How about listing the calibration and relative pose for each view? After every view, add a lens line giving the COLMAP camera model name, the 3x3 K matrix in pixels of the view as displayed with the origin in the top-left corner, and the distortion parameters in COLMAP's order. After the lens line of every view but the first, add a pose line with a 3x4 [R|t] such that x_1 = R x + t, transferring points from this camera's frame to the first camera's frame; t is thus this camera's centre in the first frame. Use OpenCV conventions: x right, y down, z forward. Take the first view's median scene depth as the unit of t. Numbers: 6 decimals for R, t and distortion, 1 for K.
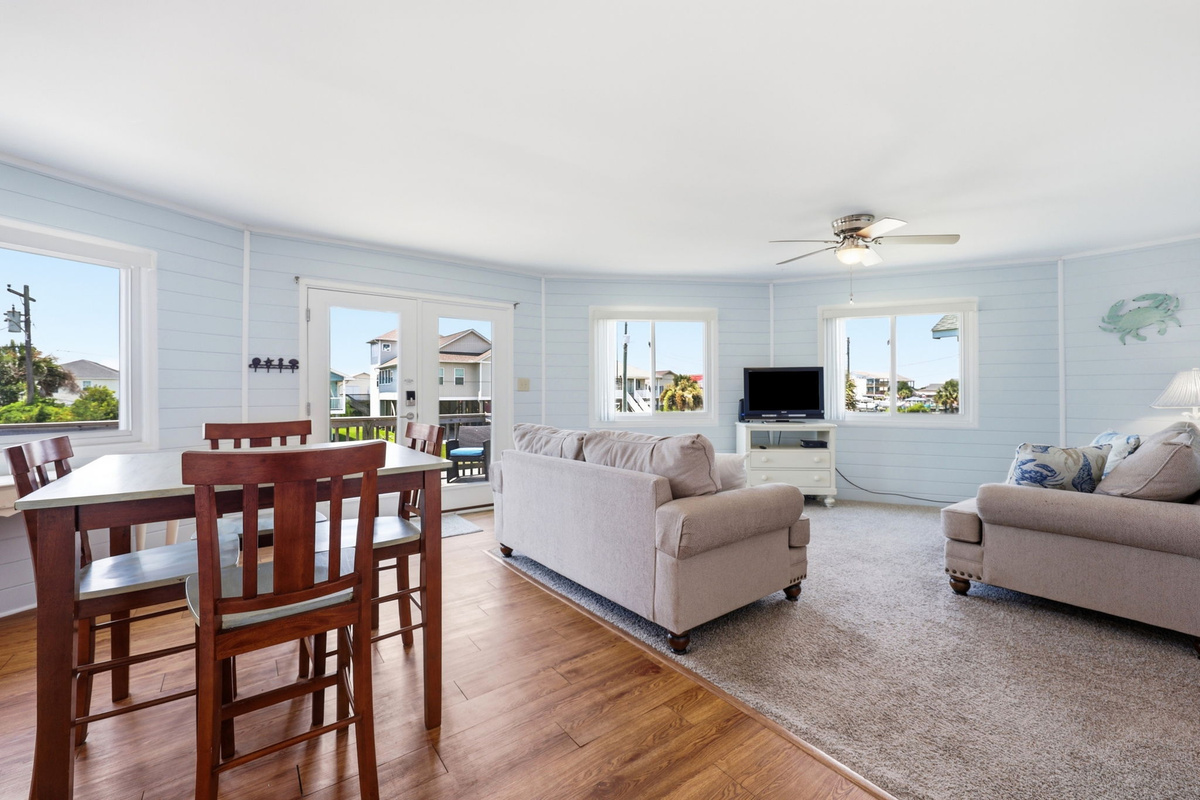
lens RADIAL K [[490.2, 0, 595.7], [0, 490.2, 391.2], [0, 0, 1]] dist [0.000427, -0.000146]
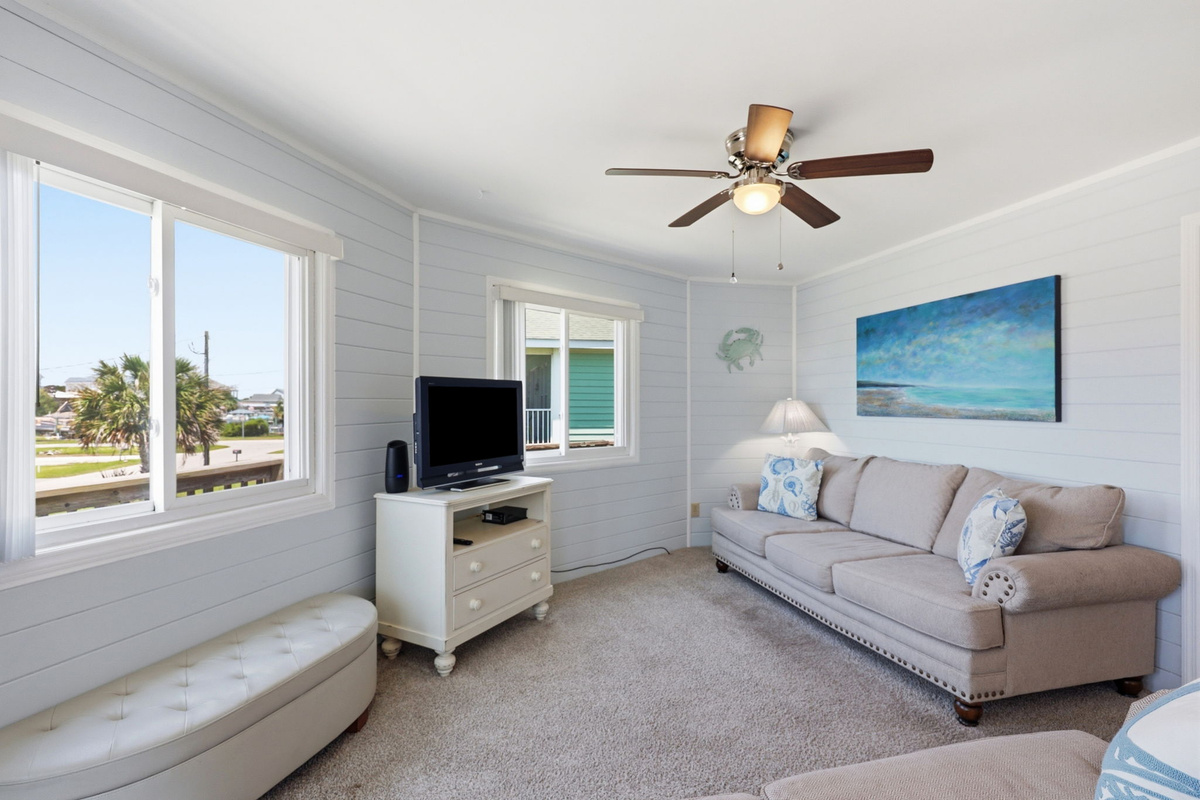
lens RADIAL K [[569.5, 0, 603.5], [0, 569.5, 399.9], [0, 0, 1]] dist [-0.009841, 0.000097]
pose [[0.402091, 0.008843, 0.915557, -0.123065], [-0.005594, 0.999958, -0.007201, -0.023602], [-0.915583, -0.002226, 0.402124, 0.661430]]
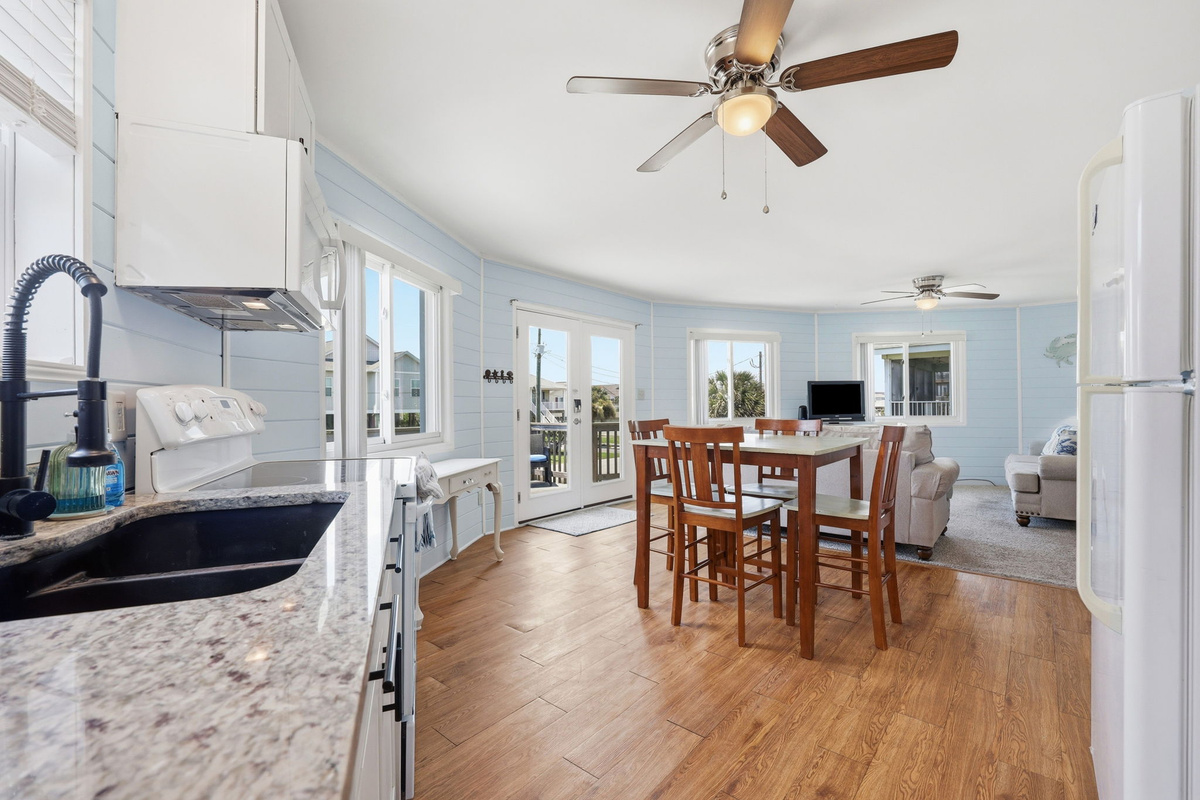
lens RADIAL K [[519.5, 0, 600.0], [0, 519.5, 400.0], [0, 0, 1]] dist [0.008413, 0.000220]
pose [[0.972164, -0.001569, 0.234295, -0.556105], [0.002919, 0.999981, -0.005418, 0.006874], [-0.234282, 0.005952, 0.972151, -0.180690]]
